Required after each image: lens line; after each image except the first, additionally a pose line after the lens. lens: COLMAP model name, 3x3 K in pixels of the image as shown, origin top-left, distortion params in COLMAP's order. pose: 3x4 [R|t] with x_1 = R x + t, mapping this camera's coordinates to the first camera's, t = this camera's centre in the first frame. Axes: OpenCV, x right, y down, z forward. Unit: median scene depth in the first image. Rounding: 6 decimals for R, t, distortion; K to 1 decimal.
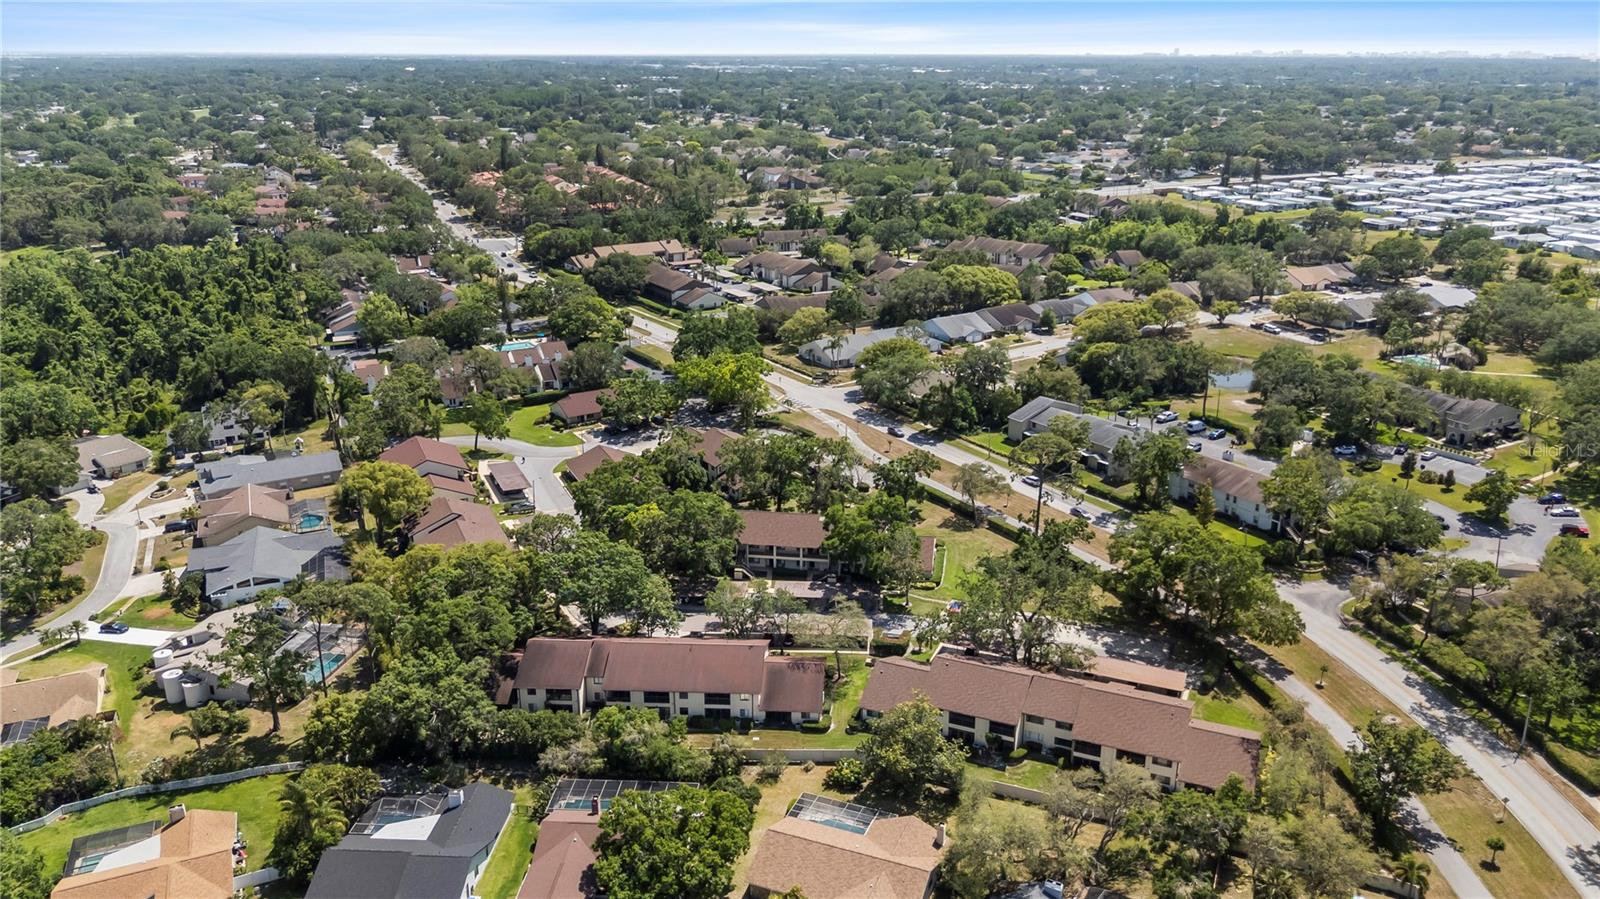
lens RADIAL K [[1179.6, 0, 807.0], [0, 1179.6, 448.7], [0, 0, 1]] dist [0.057154, -0.058406]
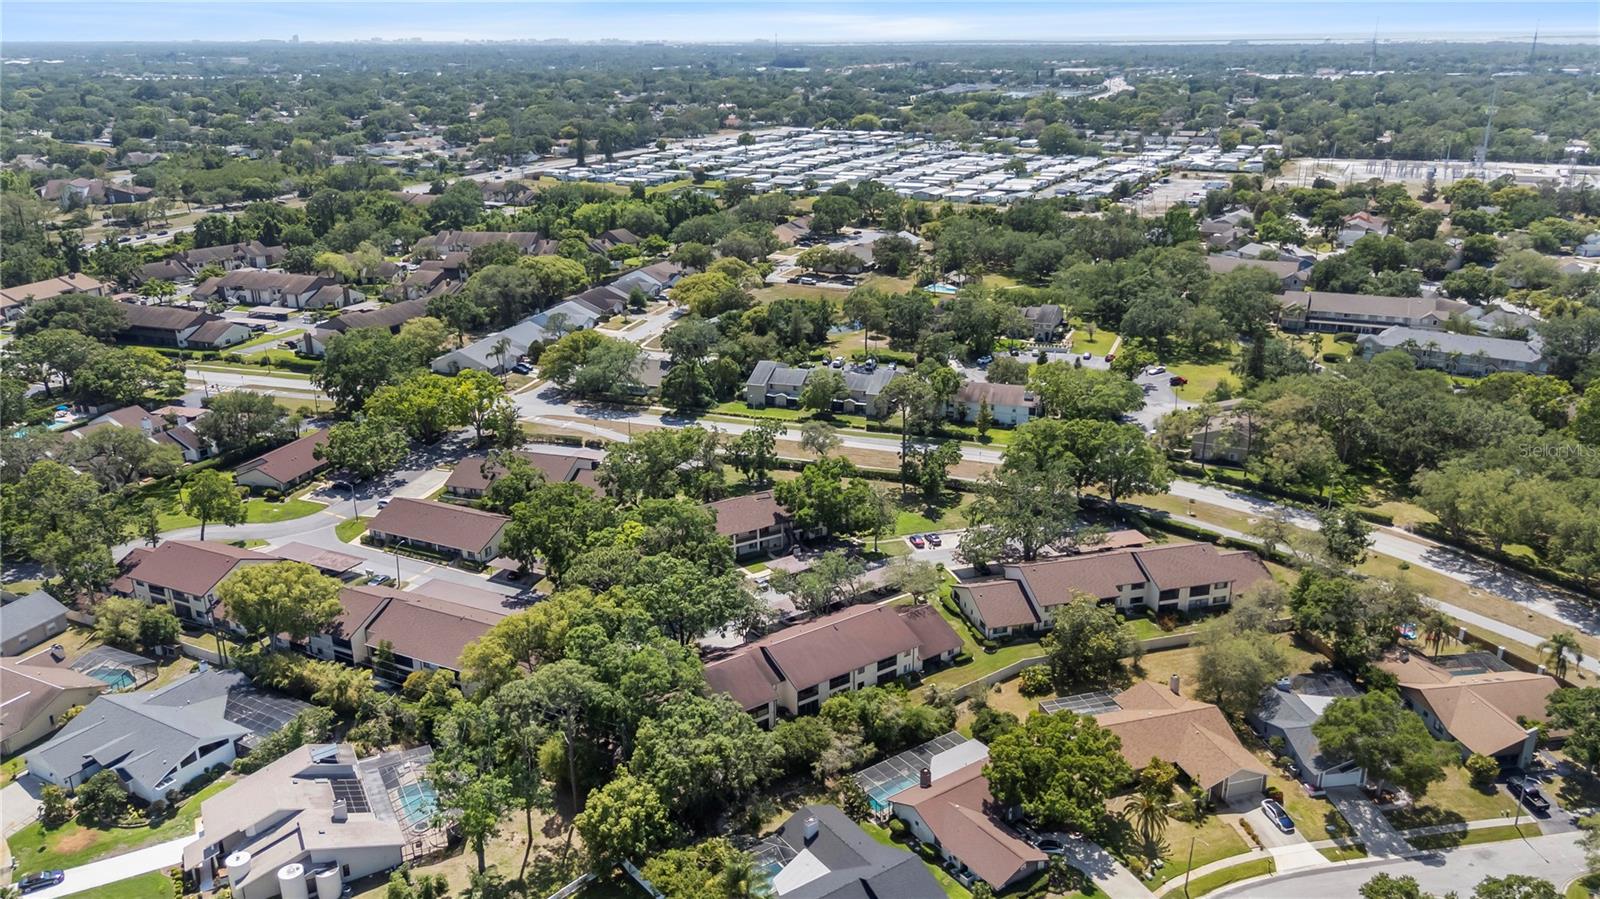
lens RADIAL K [[1179.6, 0, 807.0], [0, 1179.6, 448.7], [0, 0, 1]] dist [0.057154, -0.058406]
pose [[0.779664, -0.212107, 0.589182, -0.571842], [0.206140, 0.975380, 0.078355, -0.056145], [-0.591296, 0.060363, 0.804193, 0.155450]]
